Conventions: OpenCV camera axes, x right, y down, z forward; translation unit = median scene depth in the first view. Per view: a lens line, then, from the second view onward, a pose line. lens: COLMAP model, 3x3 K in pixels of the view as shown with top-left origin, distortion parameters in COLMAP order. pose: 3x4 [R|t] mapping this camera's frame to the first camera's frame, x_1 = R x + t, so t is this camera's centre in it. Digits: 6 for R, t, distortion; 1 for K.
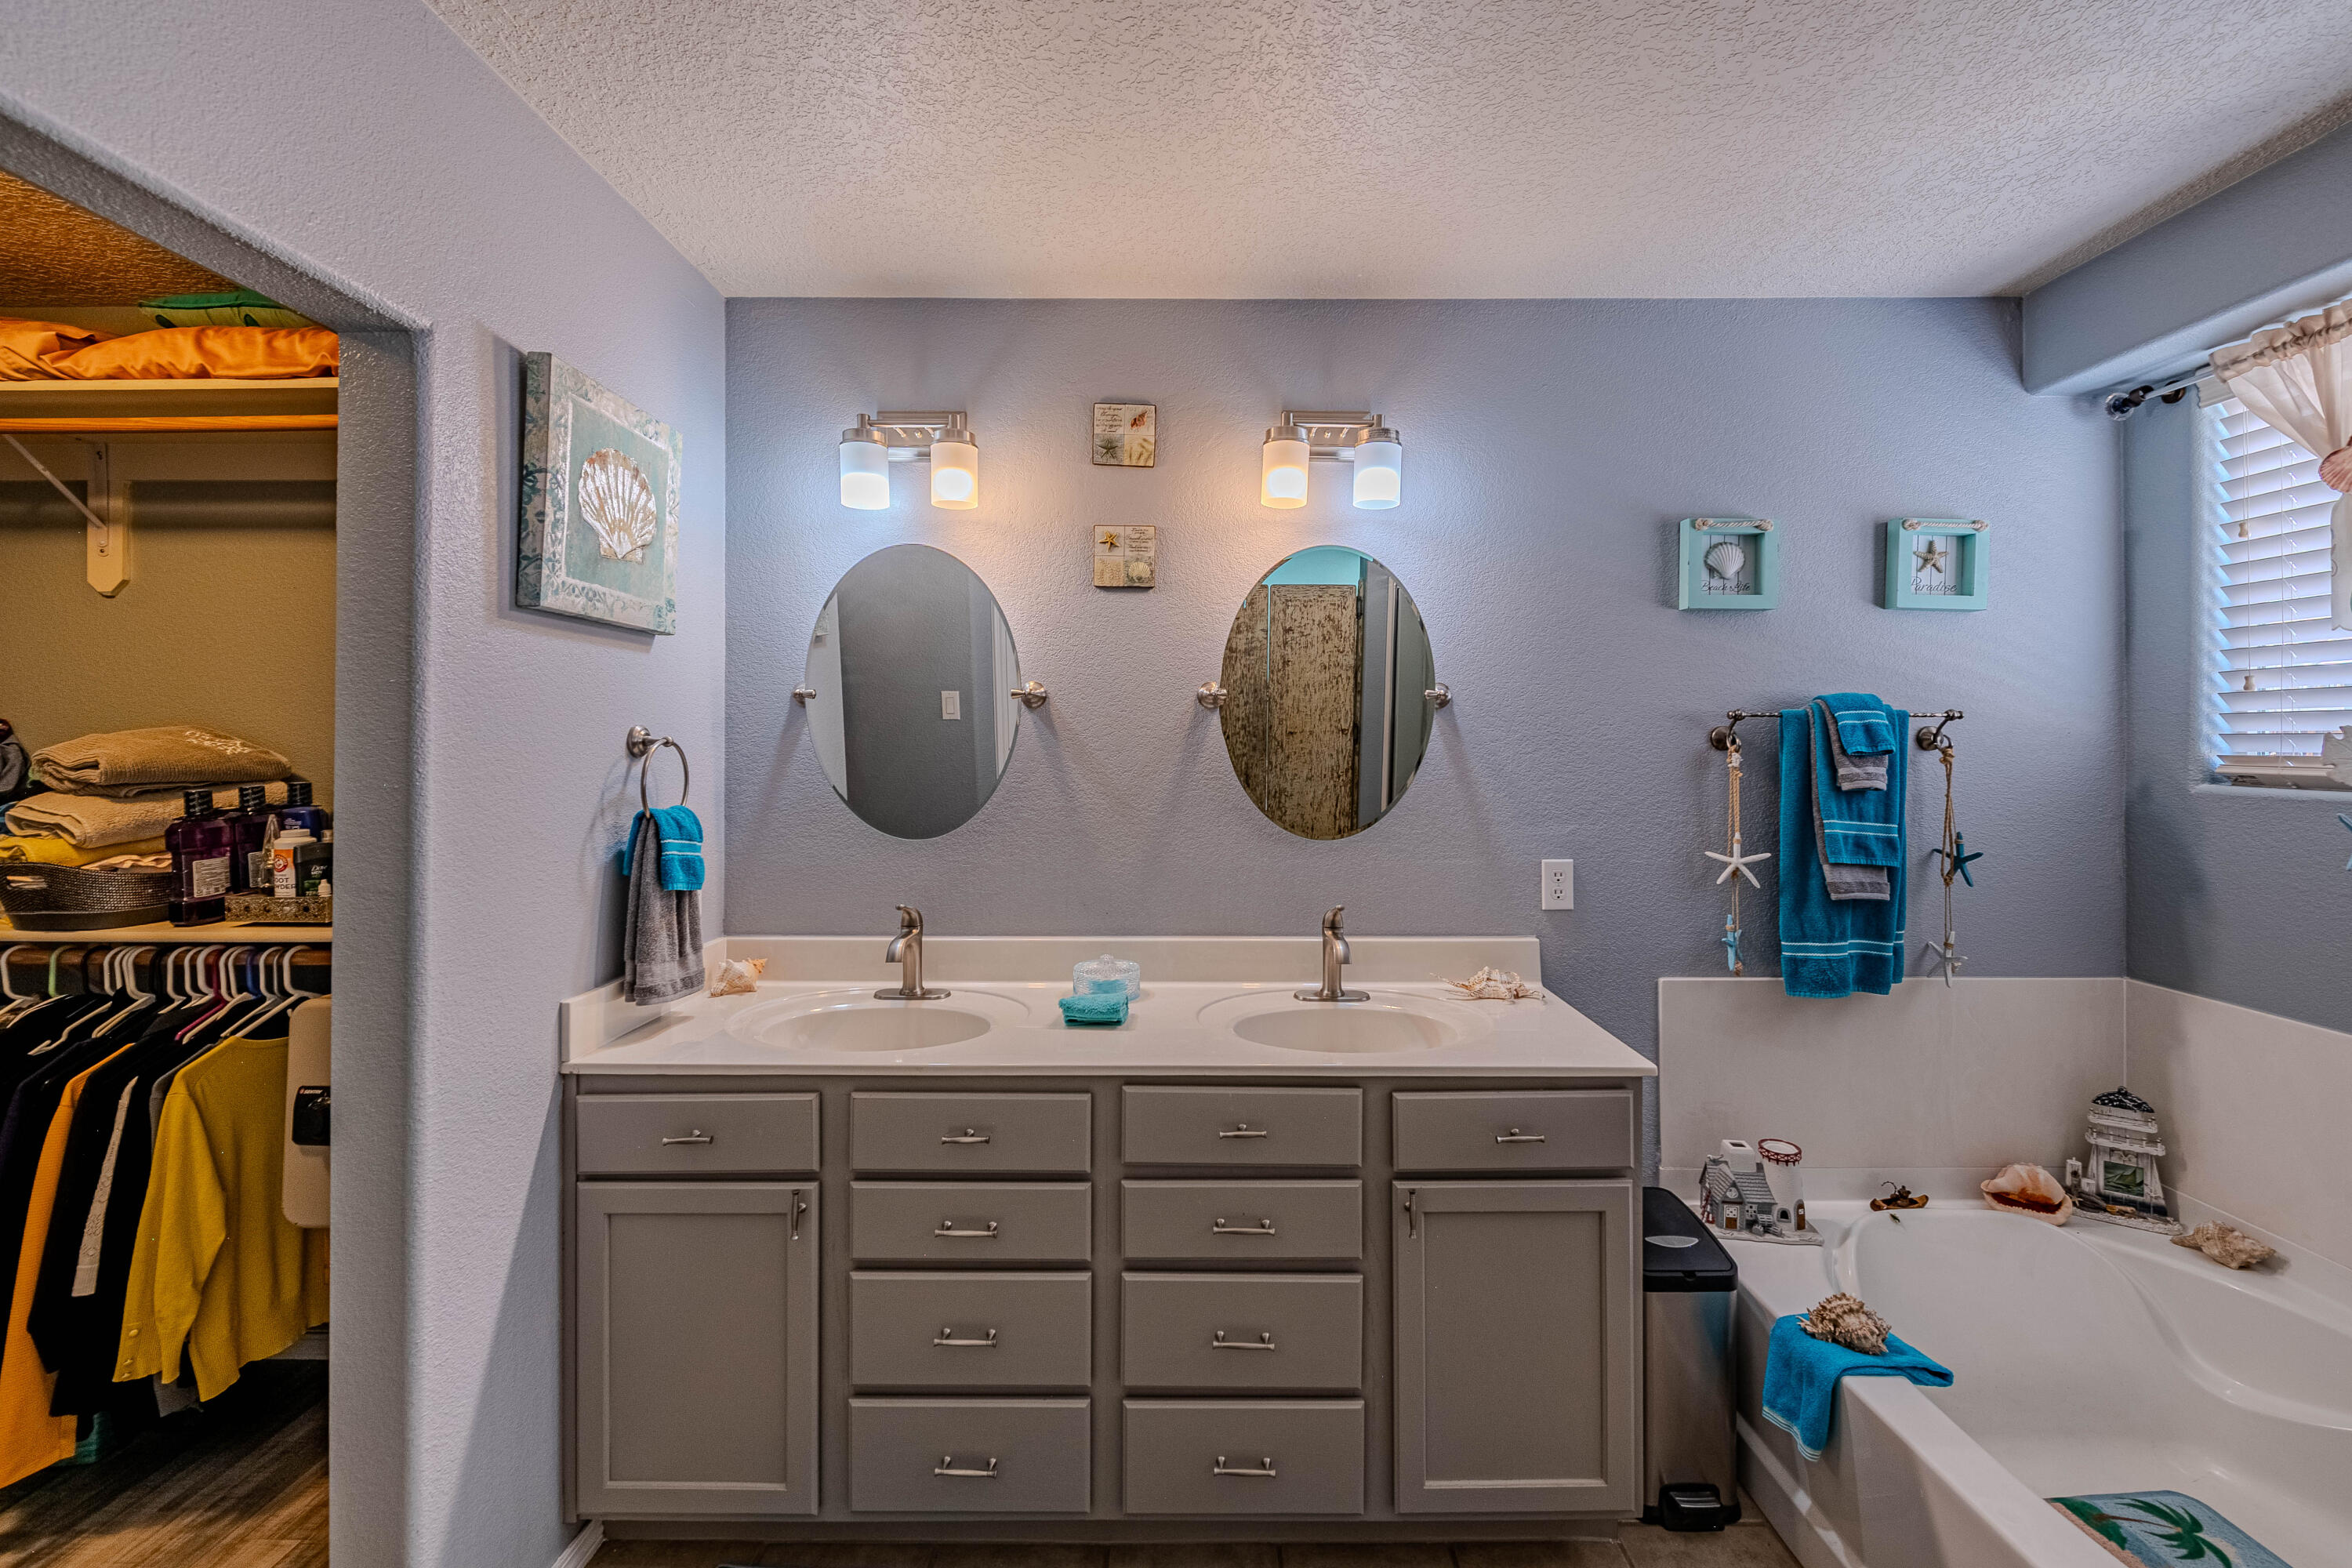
lens RADIAL K [[944.1, 0, 1172.8], [0, 944.1, 751.5], [0, 0, 1]] dist [-0.002111, -0.000293]
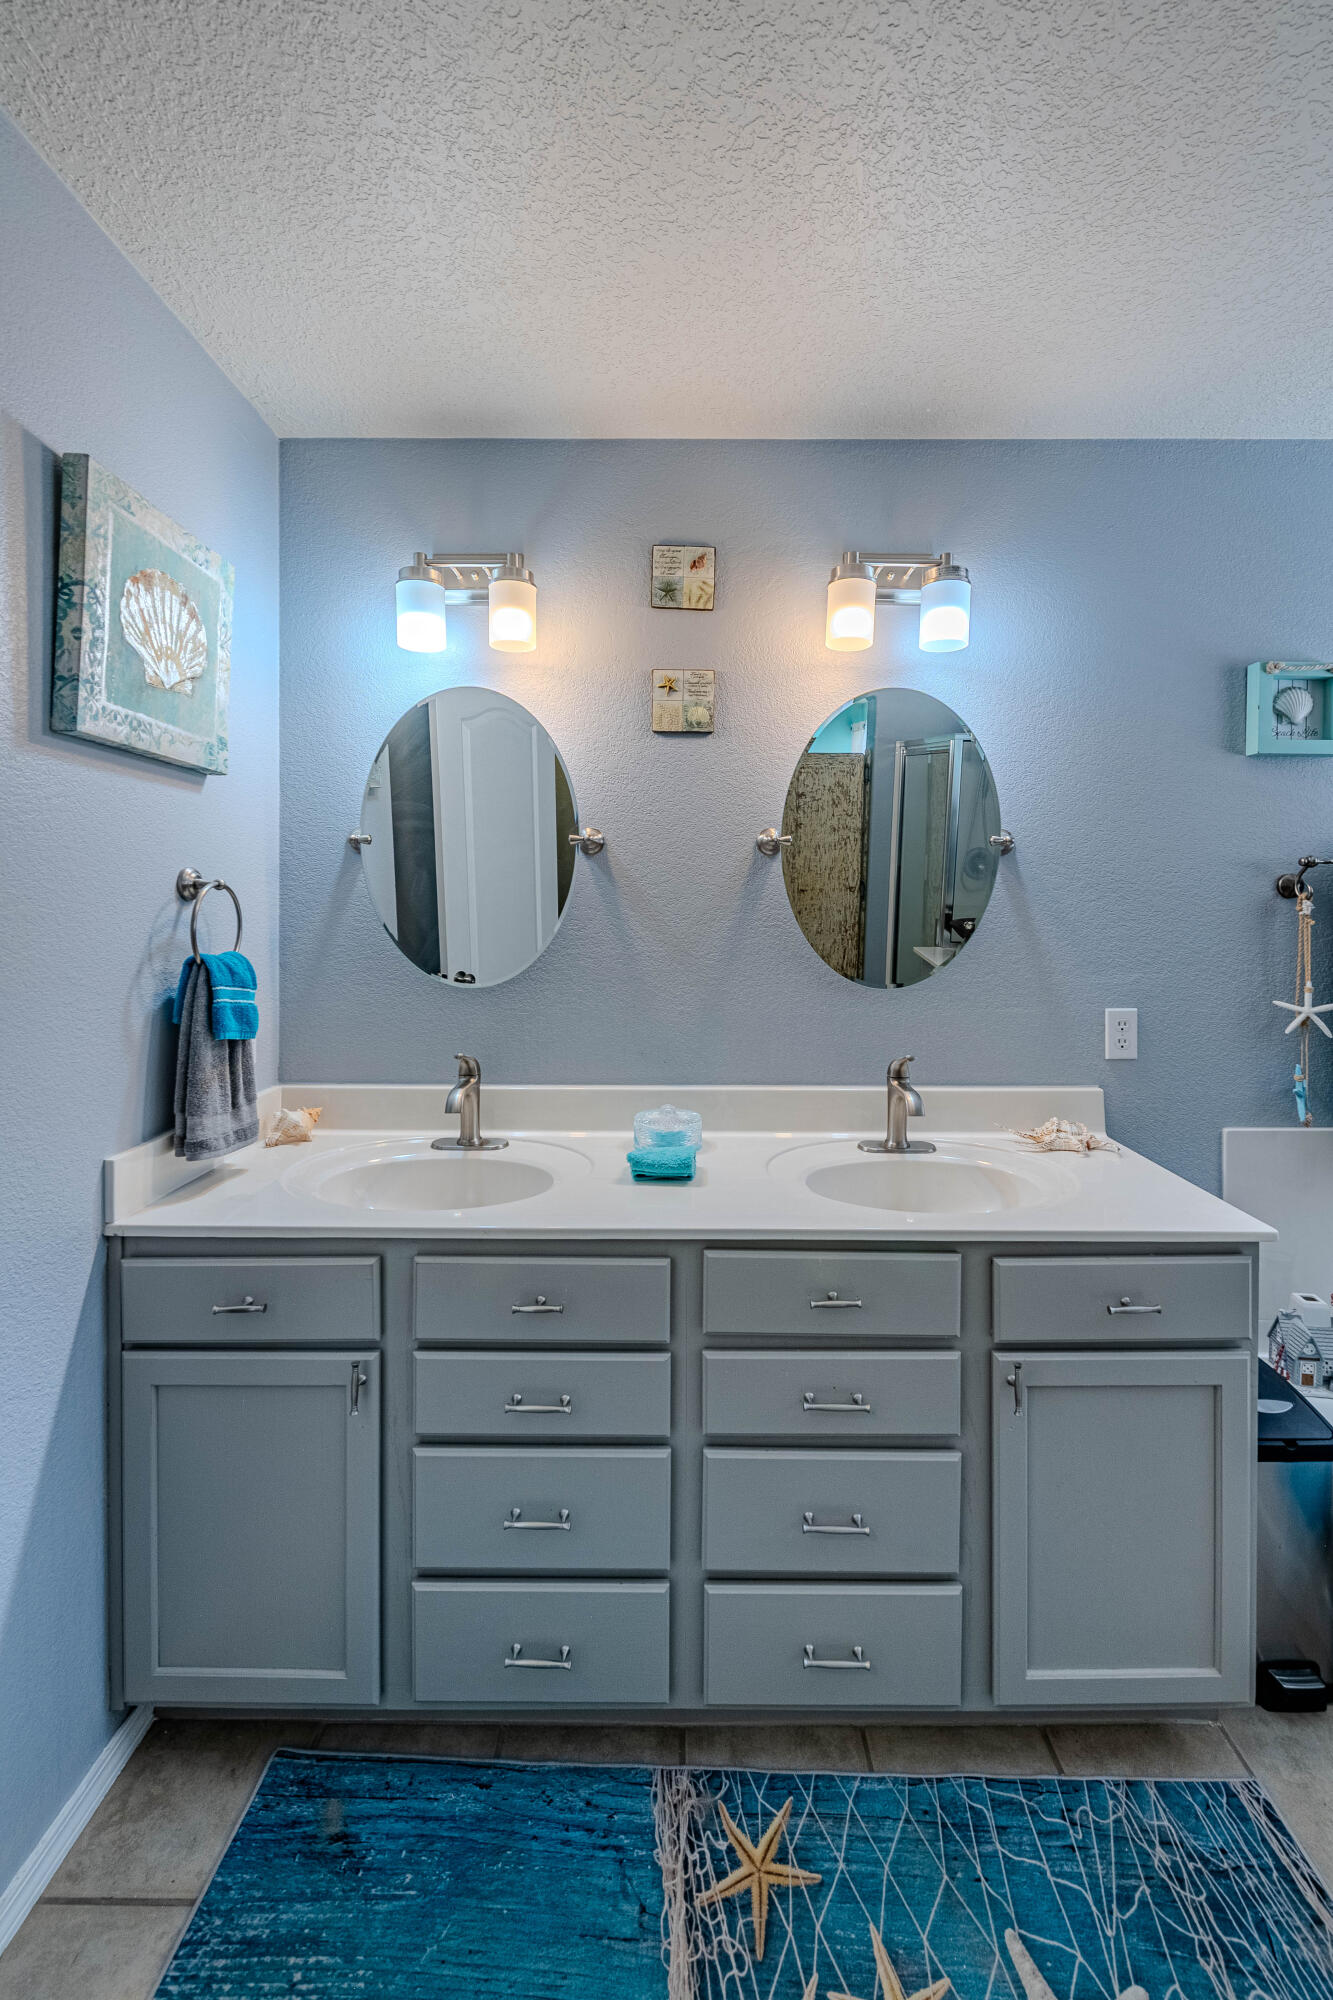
lens RADIAL K [[822.5, 0, 669.5], [0, 822.5, 917.4], [0, 0, 1]] dist [-0.003166, -0.001201]
pose [[0.999998, 0.001528, -0.001320, -0.078870], [-0.001520, 0.999979, 0.006352, 0.017595], [0.001330, -0.006350, 0.999979, 0.170164]]
